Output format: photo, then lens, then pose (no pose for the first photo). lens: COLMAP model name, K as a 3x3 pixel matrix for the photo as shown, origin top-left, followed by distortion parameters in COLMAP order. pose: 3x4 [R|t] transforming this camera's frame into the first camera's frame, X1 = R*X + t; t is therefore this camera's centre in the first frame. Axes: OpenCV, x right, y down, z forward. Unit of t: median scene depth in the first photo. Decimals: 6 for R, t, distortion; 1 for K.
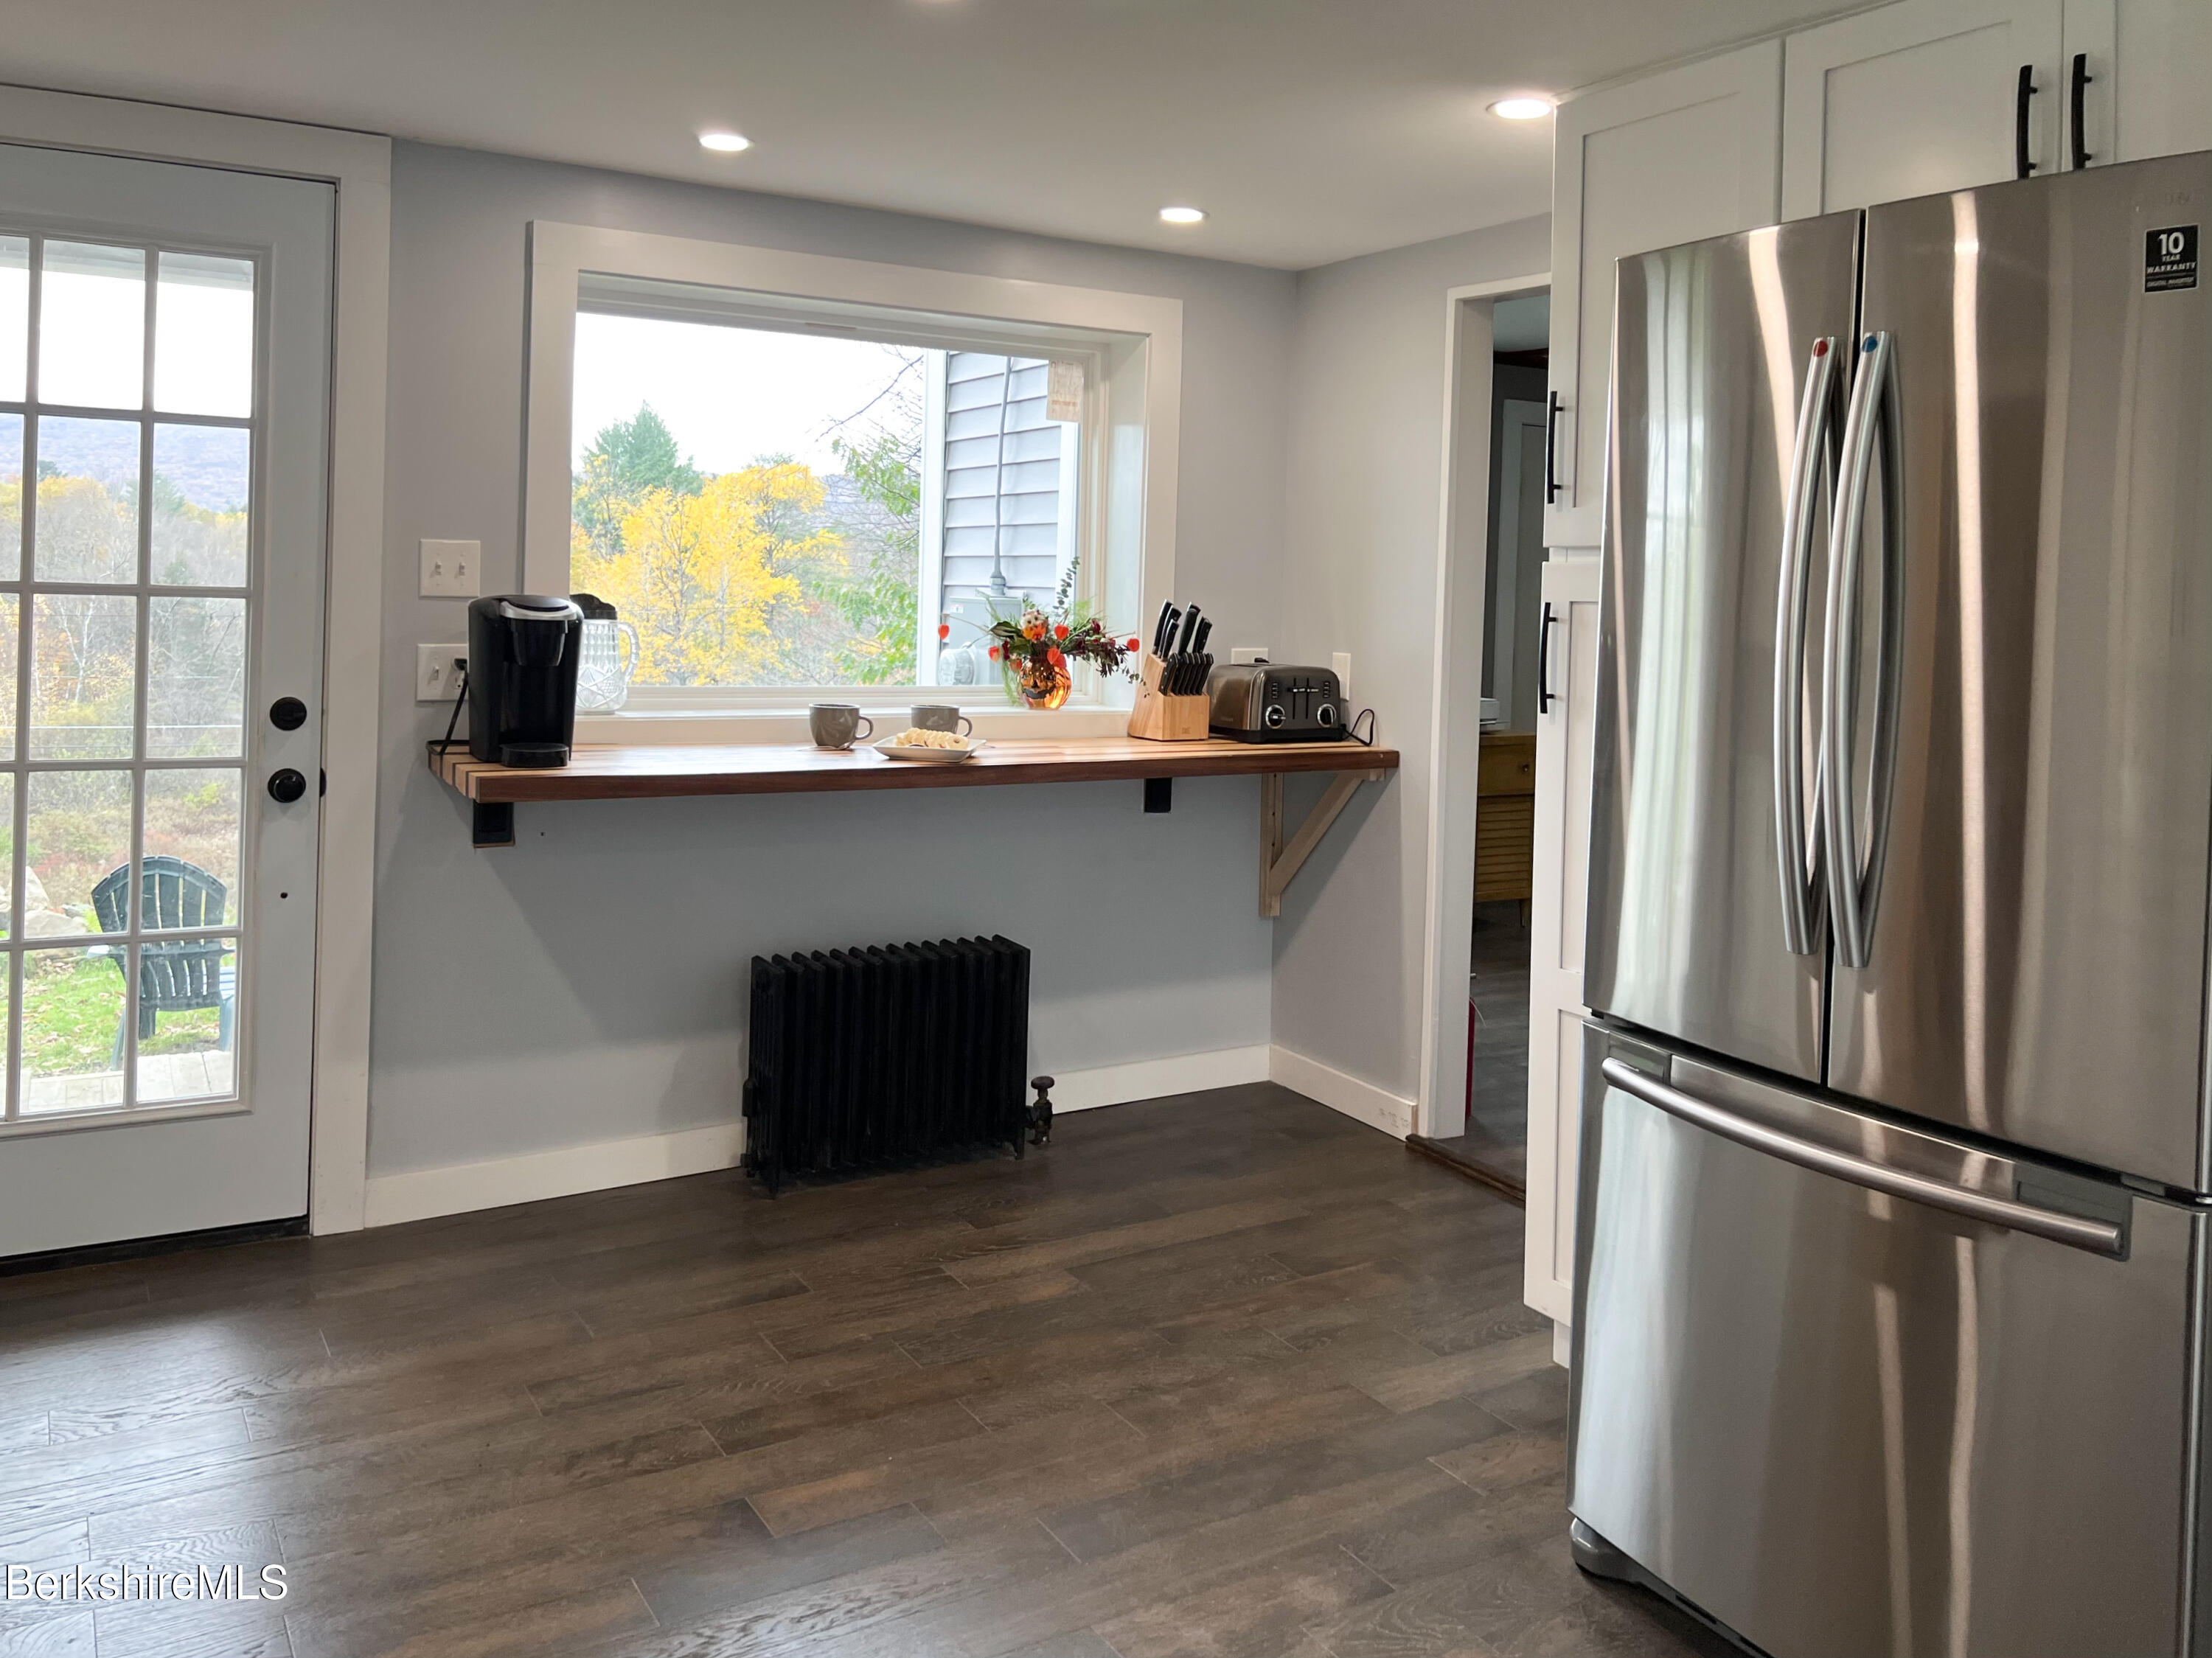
lens RADIAL K [[1736.6, 0, 1074.6], [0, 1736.6, 608.5], [0, 0, 1]] dist [0.050488, -0.059295]
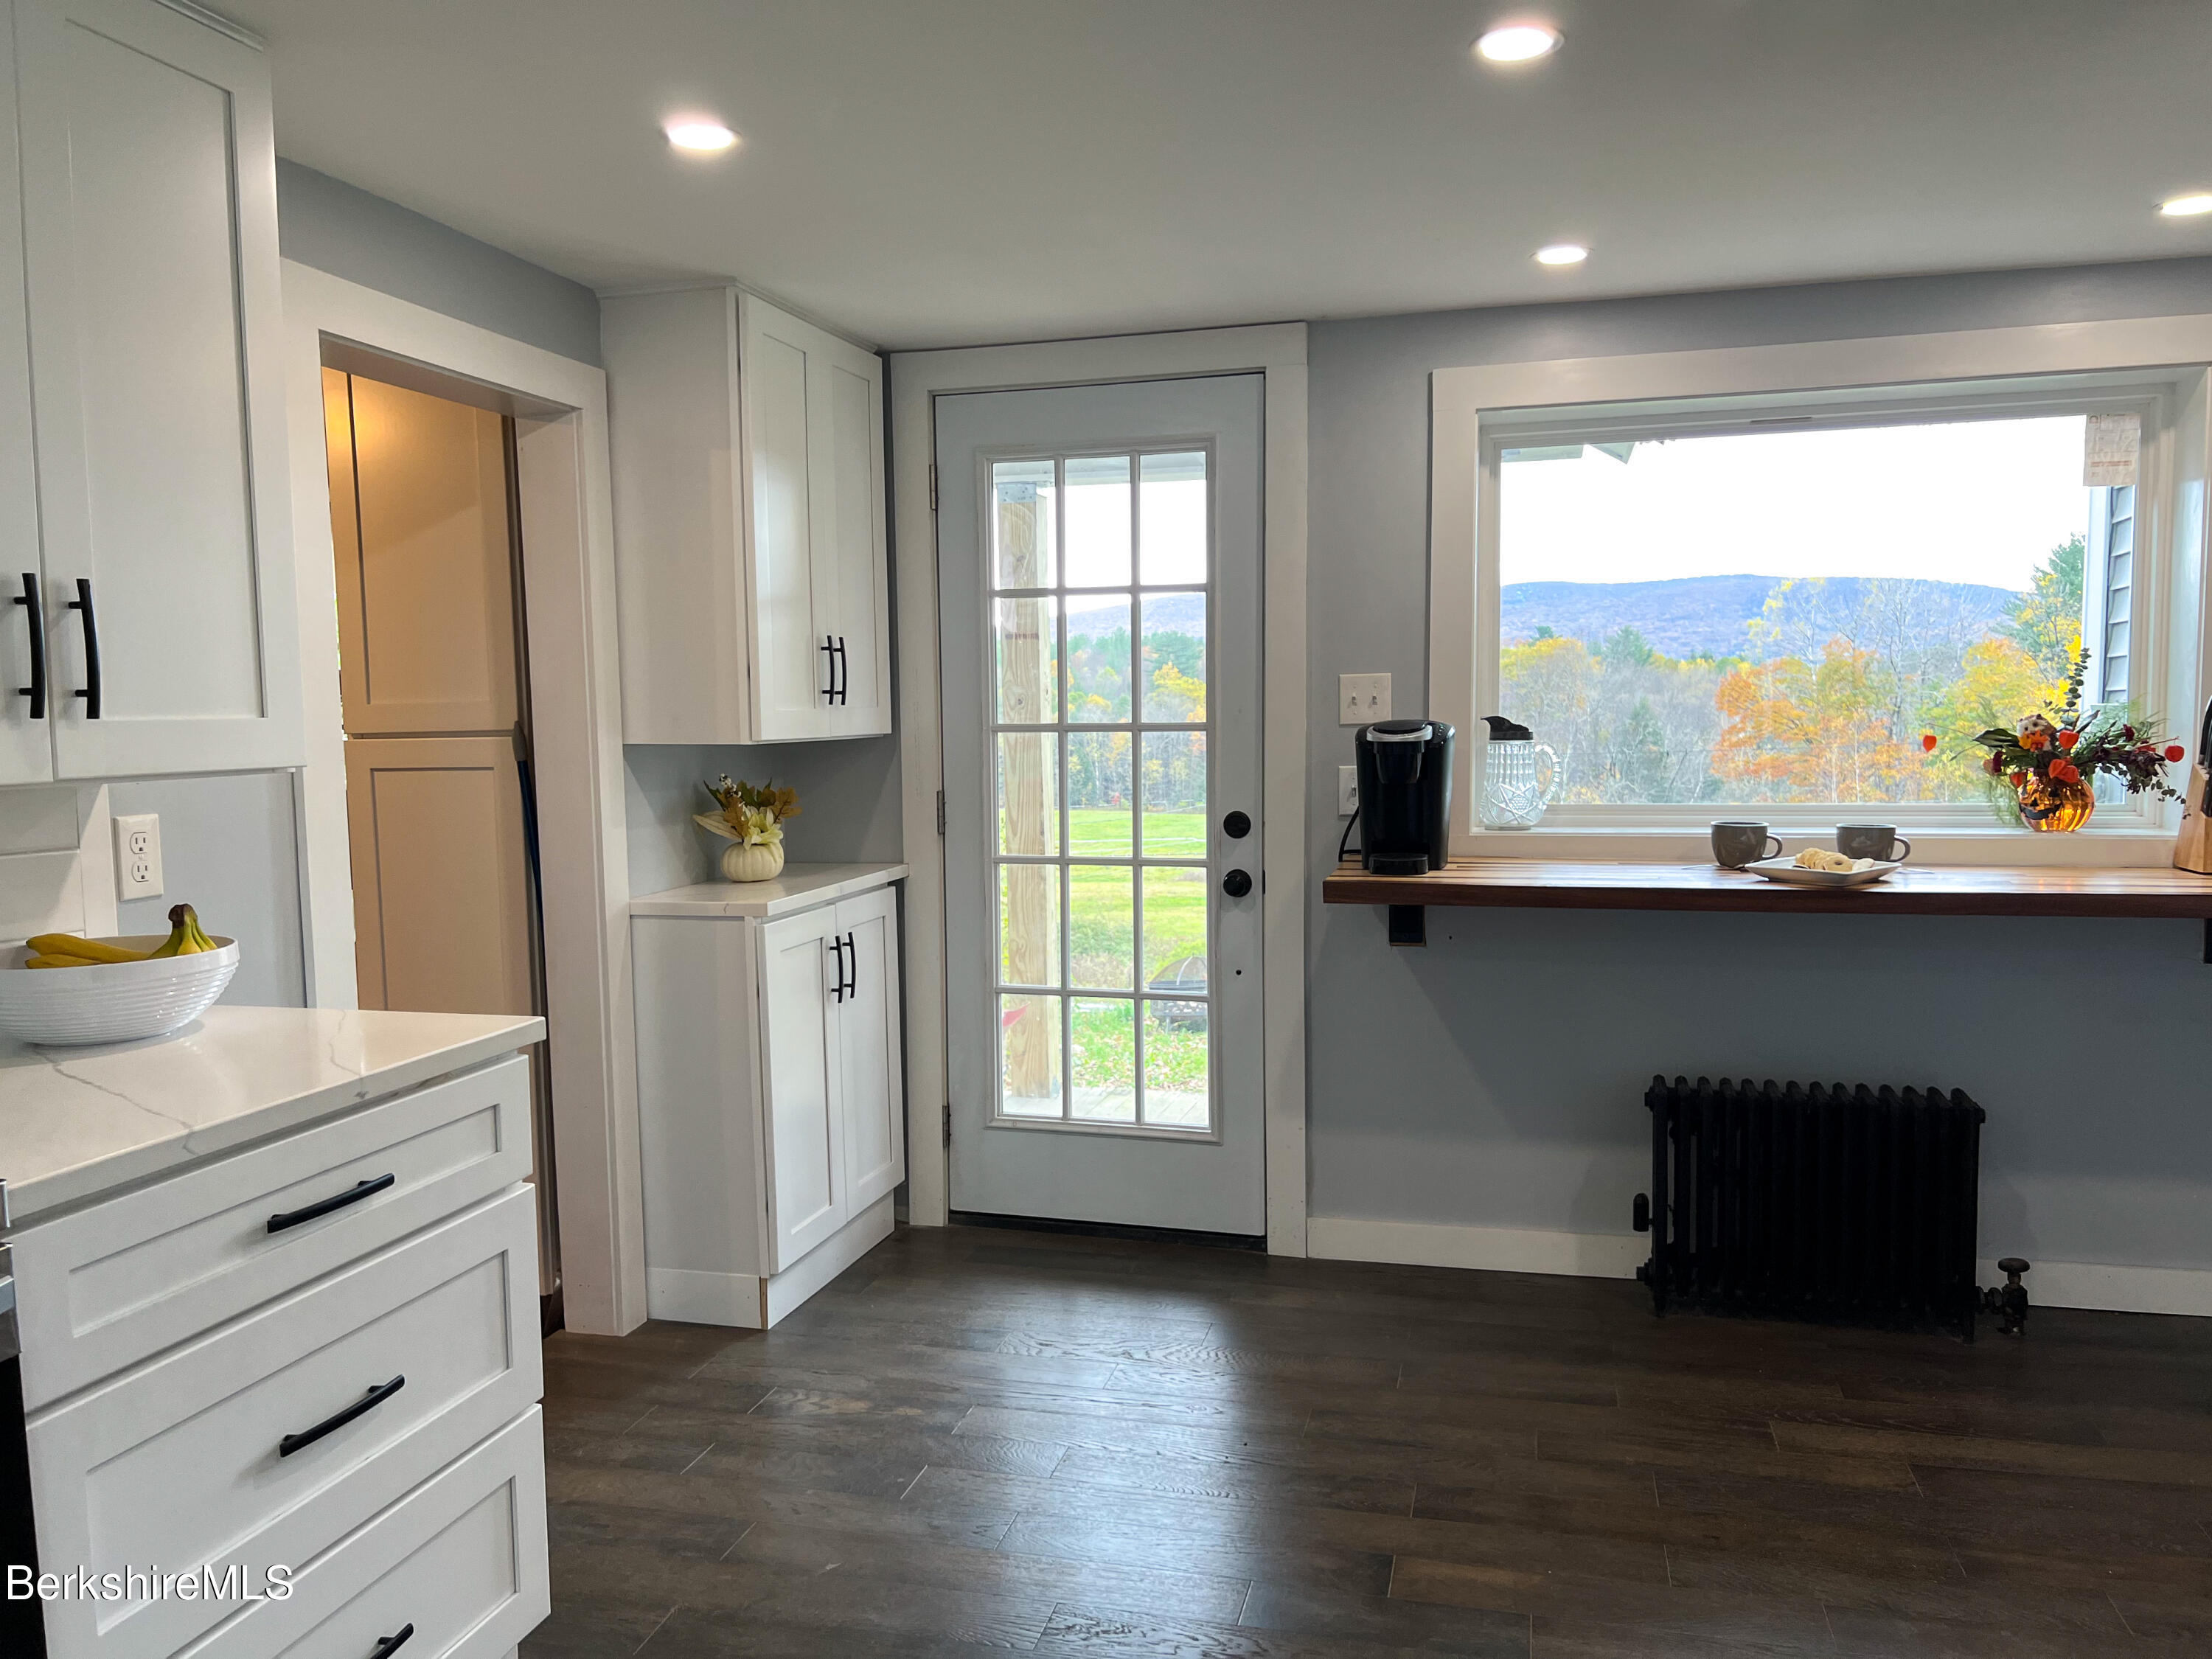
lens RADIAL K [[1633.1, 0, 1122.6], [0, 1633.1, 825.9], [0, 0, 1]] dist [0.053075, -0.052365]
pose [[0.702998, 0.011334, -0.711101, 0.273081], [0.024303, 0.998906, 0.039947, 0.013551], [0.710776, -0.045364, 0.701954, 0.135413]]
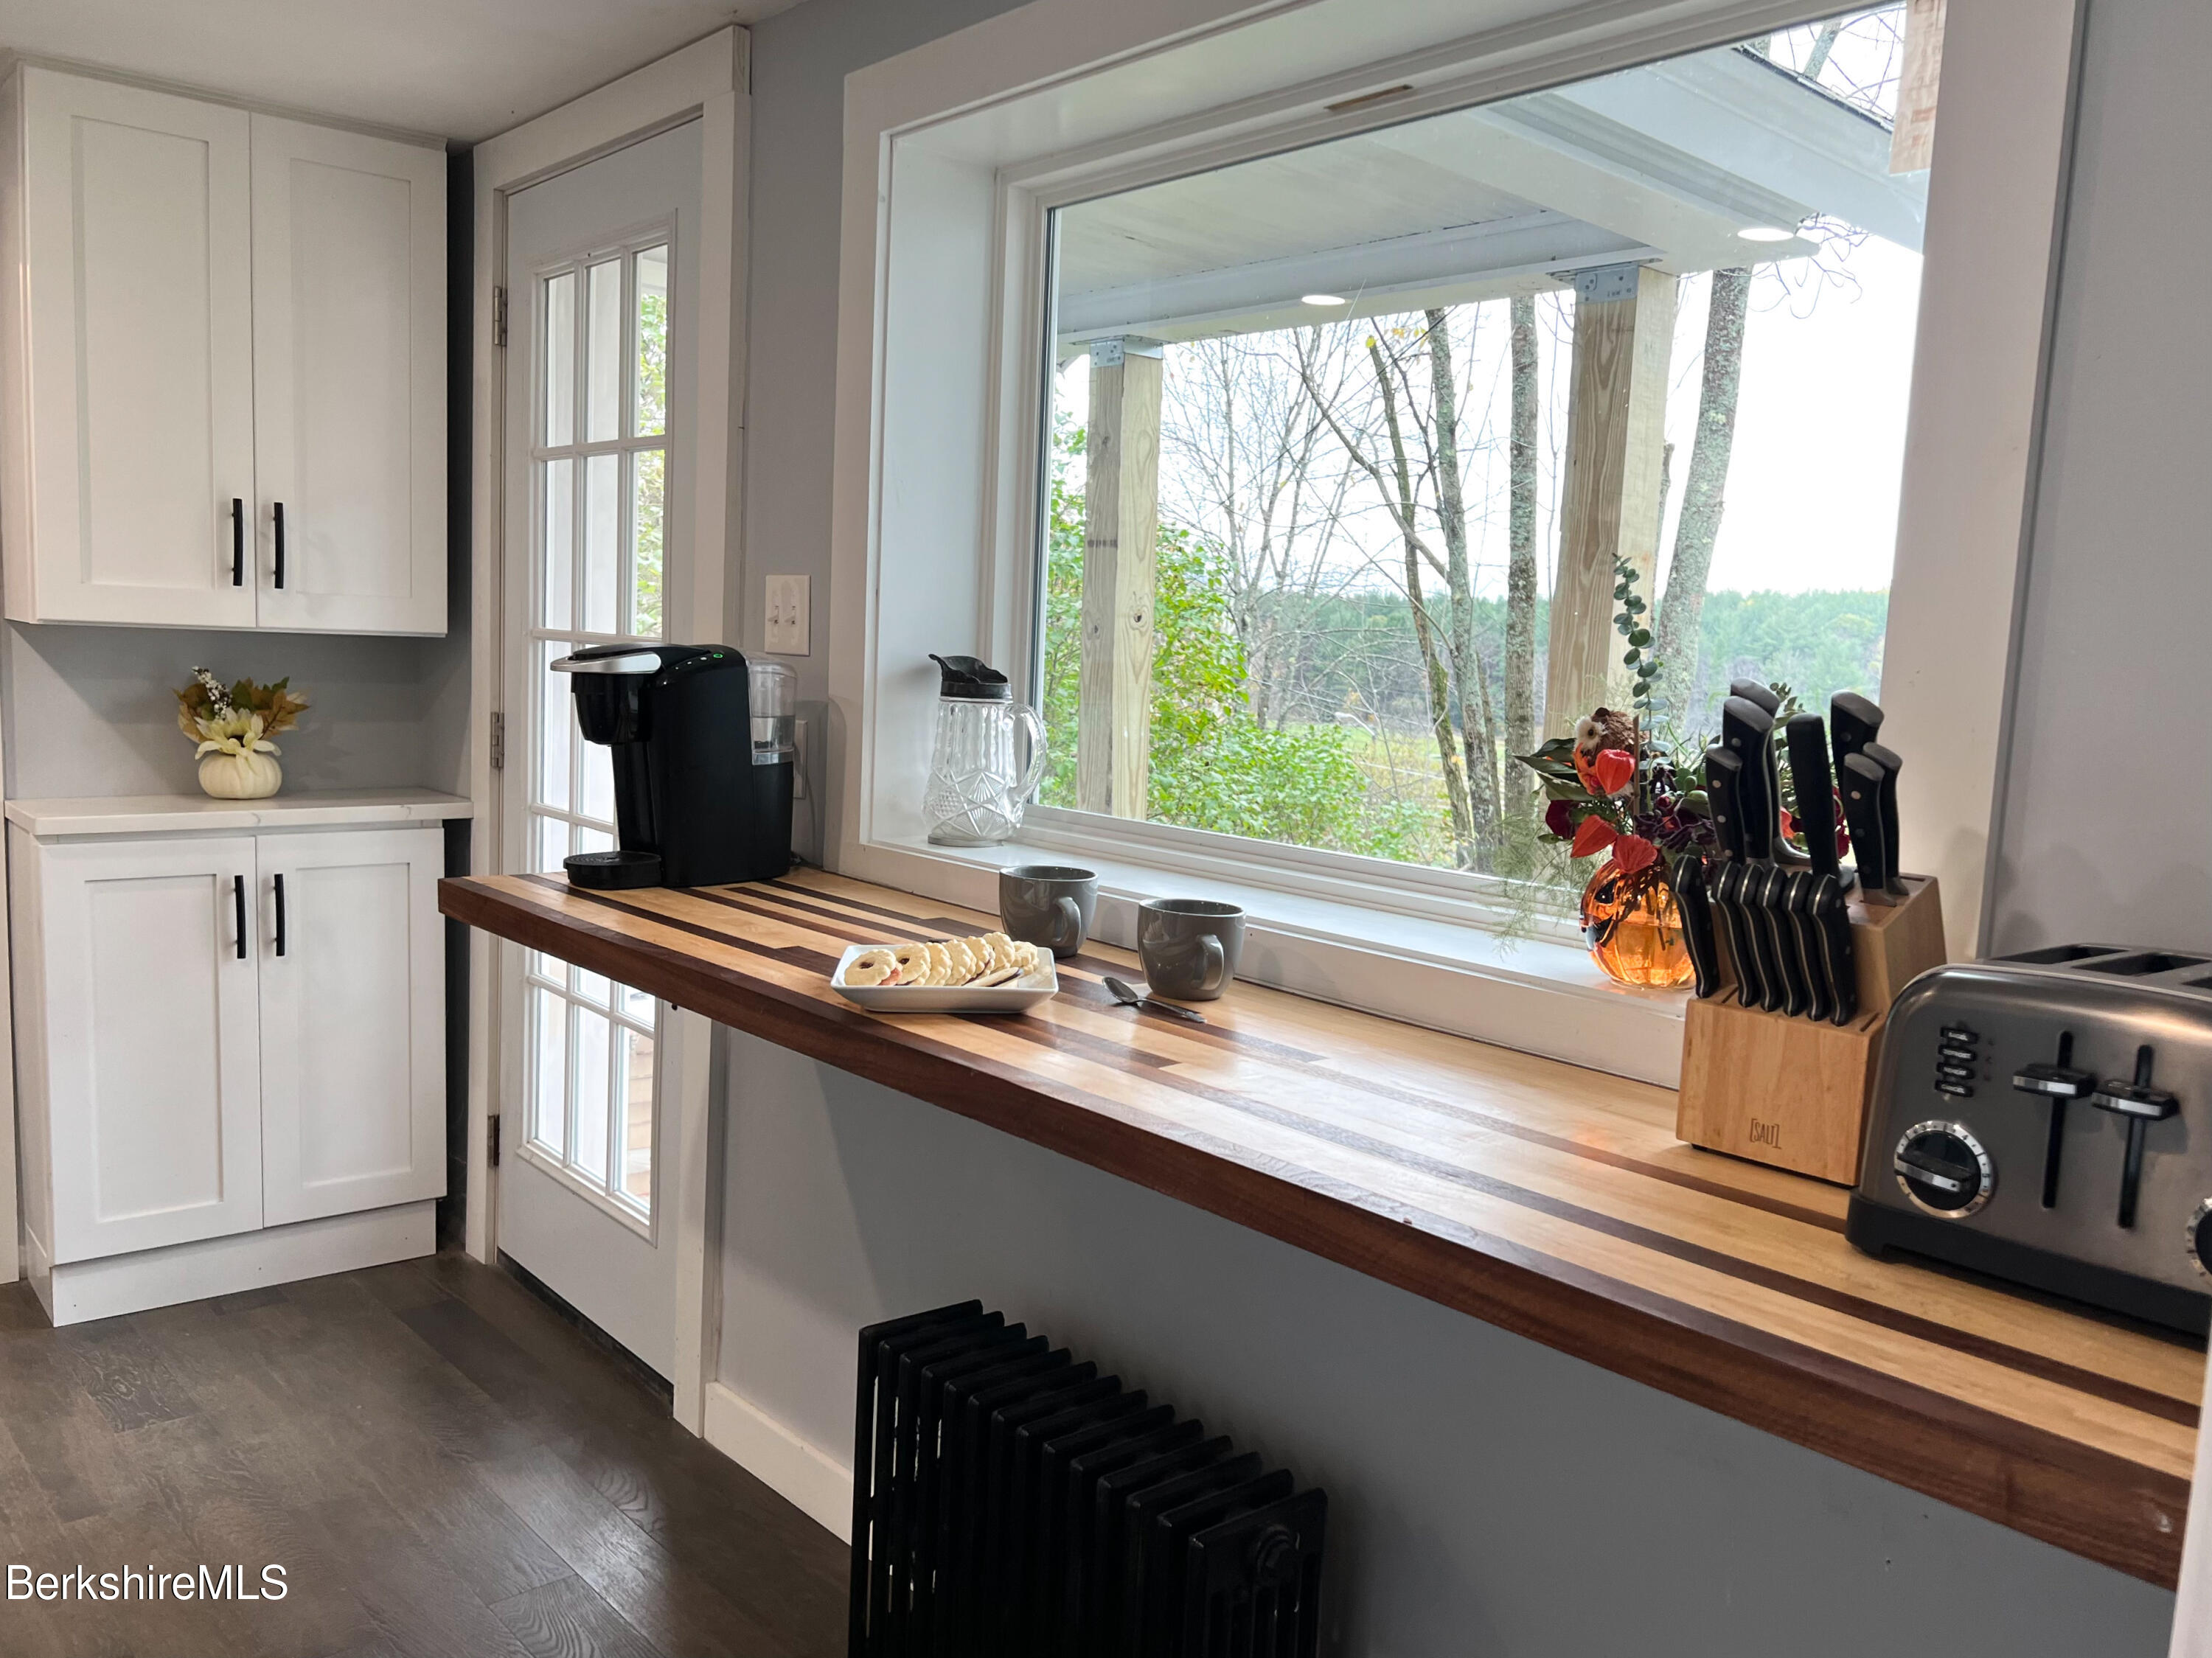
lens RADIAL K [[1707.1, 0, 1204.1], [0, 1707.1, 823.1], [0, 0, 1]] dist [0.007016, 0.003421]
pose [[0.229326, 0.082915, -0.969812, 0.358524], [-0.053855, 0.995920, 0.072413, 0.003918], [0.971859, 0.035623, 0.232856, 0.961445]]
